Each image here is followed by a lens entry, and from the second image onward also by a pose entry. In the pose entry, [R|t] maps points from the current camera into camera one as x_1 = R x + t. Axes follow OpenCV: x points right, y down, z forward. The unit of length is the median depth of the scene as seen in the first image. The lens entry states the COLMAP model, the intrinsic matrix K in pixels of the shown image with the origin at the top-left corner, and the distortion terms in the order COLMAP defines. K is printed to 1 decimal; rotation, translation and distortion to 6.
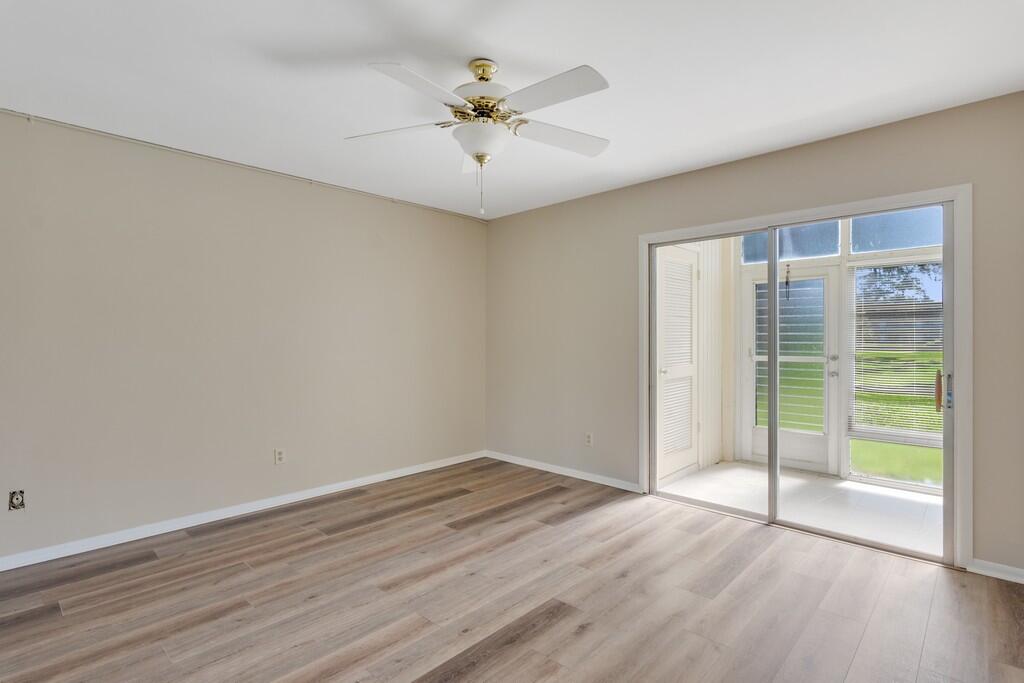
lens RADIAL K [[496.3, 0, 512.0], [0, 496.3, 341.5], [0, 0, 1]] dist [-0.000986, 0.000246]
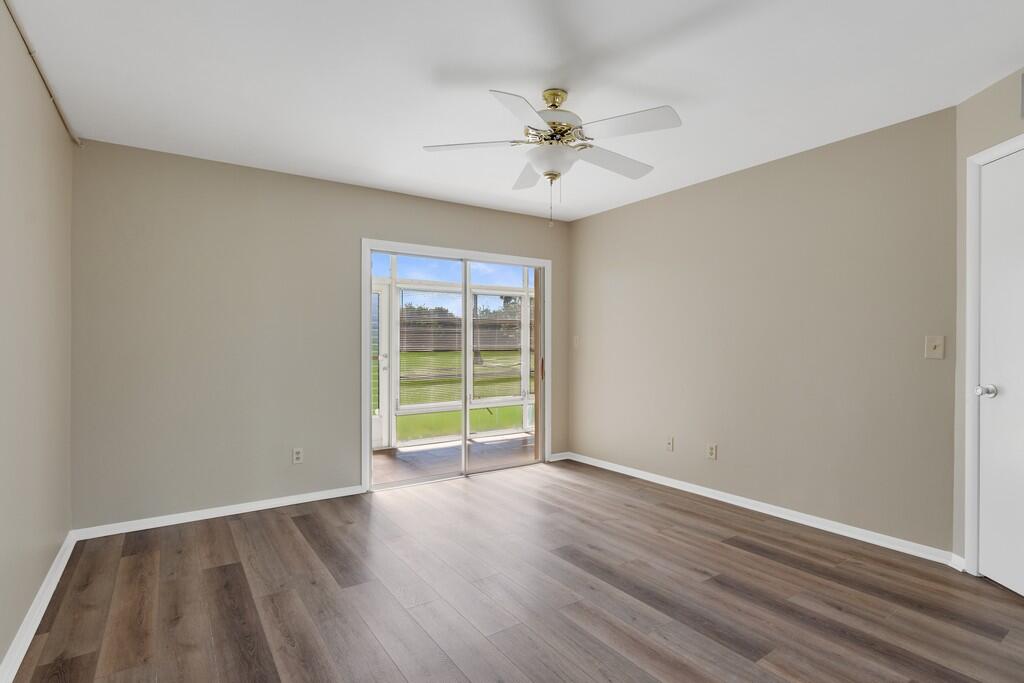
lens RADIAL K [[496.3, 0, 512.0], [0, 496.3, 341.5], [0, 0, 1]] dist [-0.000986, 0.000246]
pose [[0.223841, 0.003327, 0.974620, -0.711282], [0.006899, 0.999964, -0.004998, 0.004908], [-0.974601, 0.007842, 0.223810, 0.513575]]
